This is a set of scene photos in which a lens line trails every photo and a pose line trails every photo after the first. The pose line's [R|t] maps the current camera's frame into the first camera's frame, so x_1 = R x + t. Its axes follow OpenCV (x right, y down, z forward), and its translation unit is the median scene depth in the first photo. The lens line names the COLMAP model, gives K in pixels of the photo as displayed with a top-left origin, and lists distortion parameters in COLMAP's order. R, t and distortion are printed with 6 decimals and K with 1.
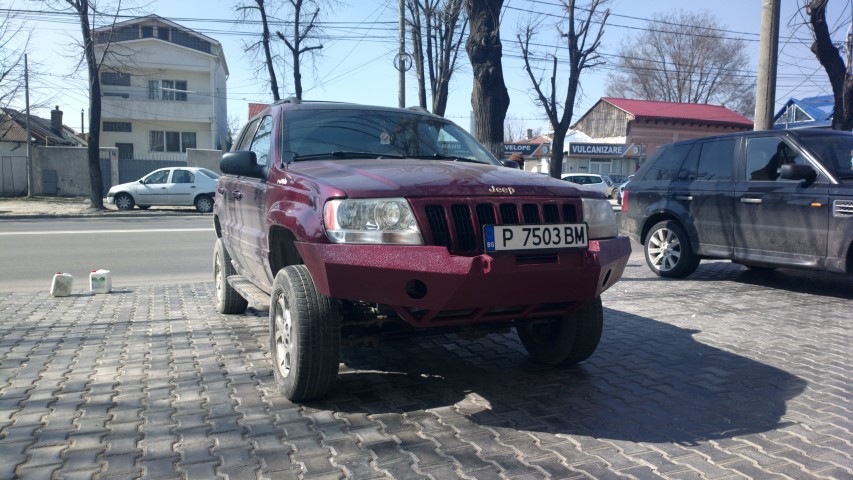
lens RADIAL K [[634.2, 0, 426.5], [0, 634.2, 240.0], [0, 0, 1]] dist [0.147957, -0.260150]
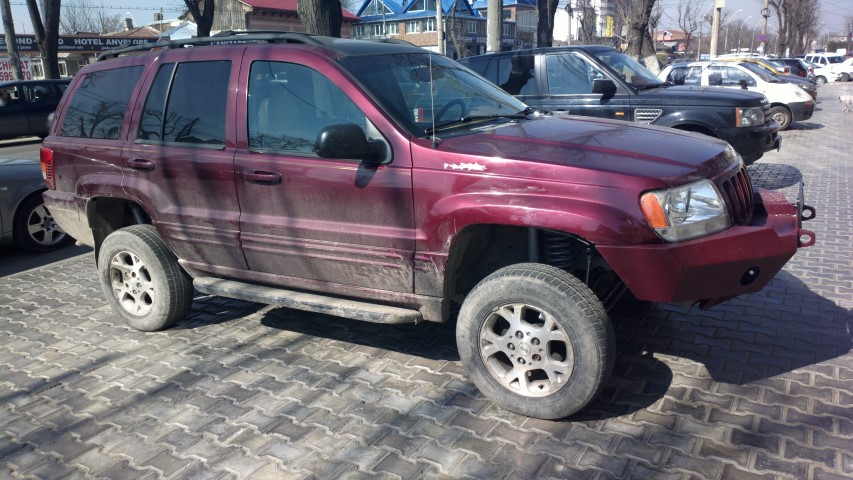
lens RADIAL K [[634.2, 0, 426.5], [0, 634.2, 240.0], [0, 0, 1]] dist [0.147957, -0.260150]
pose [[0.813713, -0.183807, 0.551440, -0.455265], [0.091614, 0.977384, 0.190597, -0.099318], [-0.574002, -0.104571, 0.812149, 0.240701]]
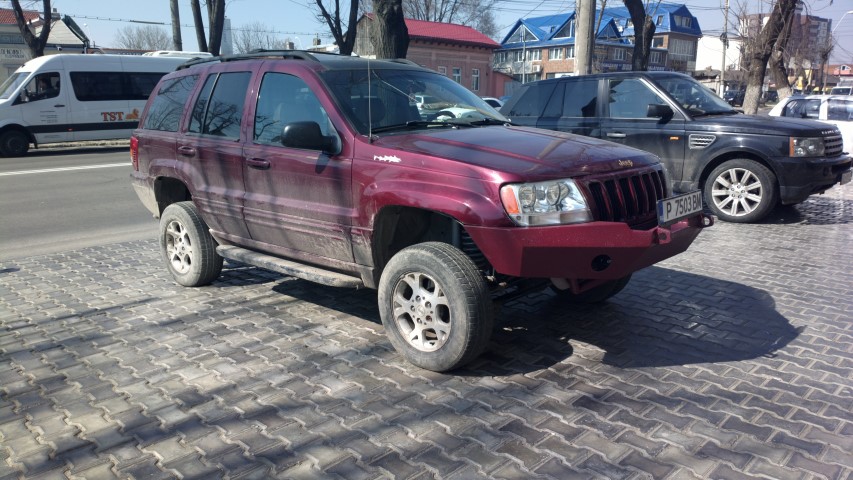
lens RADIAL K [[634.2, 0, 426.5], [0, 634.2, 240.0], [0, 0, 1]] dist [0.147957, -0.260150]
pose [[0.923735, -0.093819, 0.371364, -0.345349], [0.044379, 0.989224, 0.139522, -0.064017], [-0.380452, -0.112401, 0.917945, 0.044547]]
